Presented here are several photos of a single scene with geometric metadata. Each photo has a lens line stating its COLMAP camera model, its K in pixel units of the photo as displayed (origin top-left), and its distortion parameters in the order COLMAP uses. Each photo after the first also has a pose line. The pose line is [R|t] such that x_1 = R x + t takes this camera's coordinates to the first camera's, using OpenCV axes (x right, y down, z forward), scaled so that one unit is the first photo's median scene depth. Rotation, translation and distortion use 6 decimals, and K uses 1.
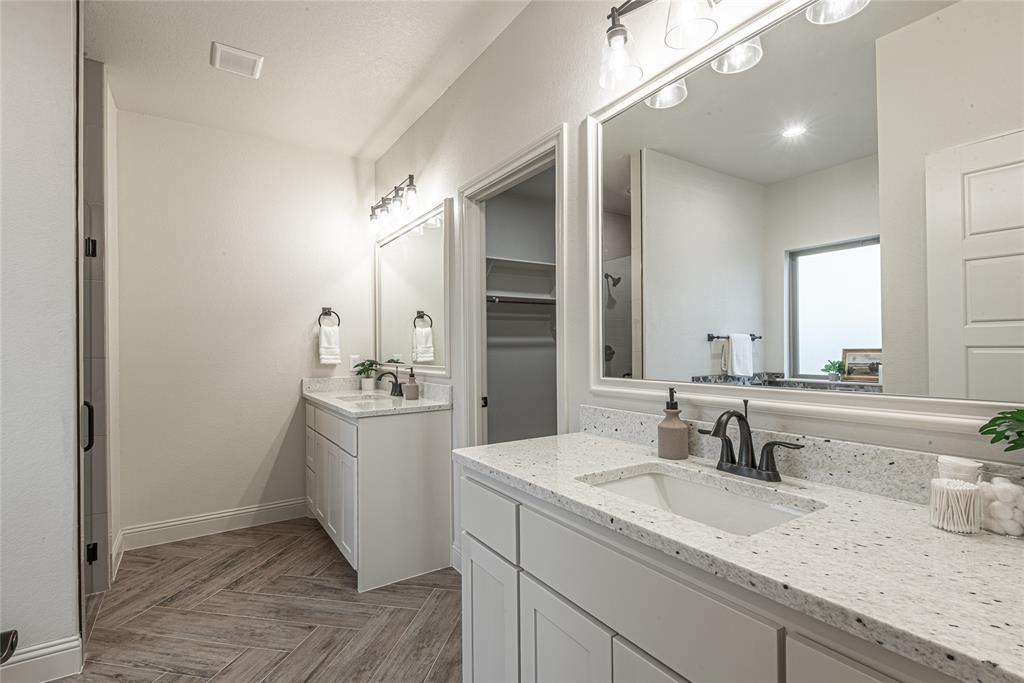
lens RADIAL K [[469.4, 0, 515.9], [0, 469.4, 349.4], [0, 0, 1]] dist [0.029107, 0.000011]
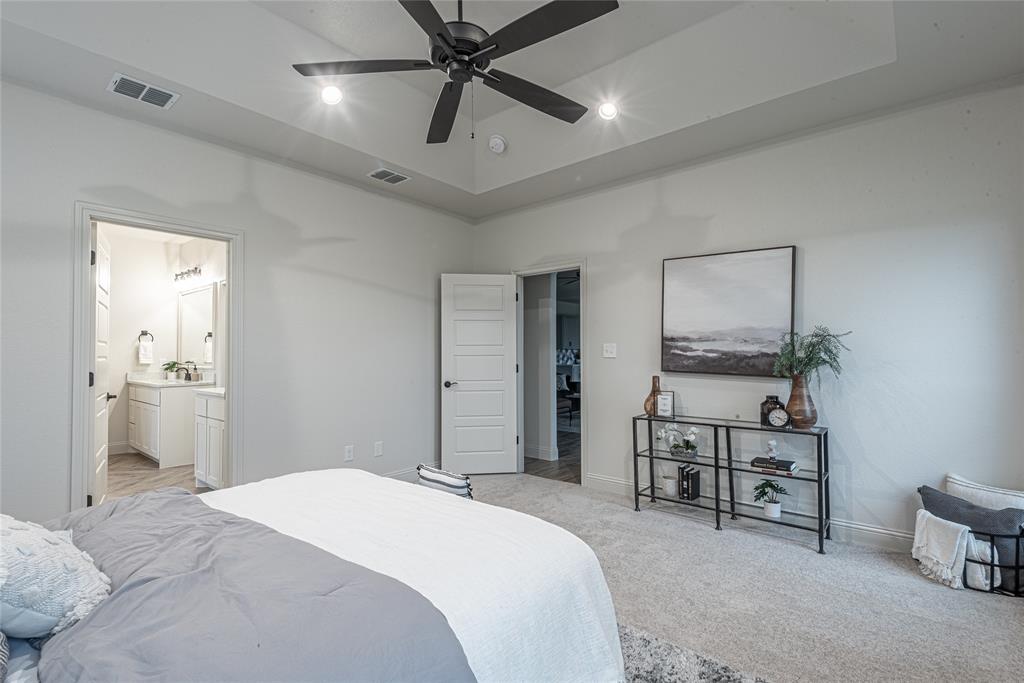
lens RADIAL K [[471.2, 0, 508.8], [0, 471.2, 344.3], [0, 0, 1]] dist [0.021705, -0.013759]
pose [[0.962719, 0.009665, 0.270331, 0.412724], [-0.003531, 0.999725, -0.023169, -0.004122], [-0.270481, 0.021351, 0.962489, -1.031023]]
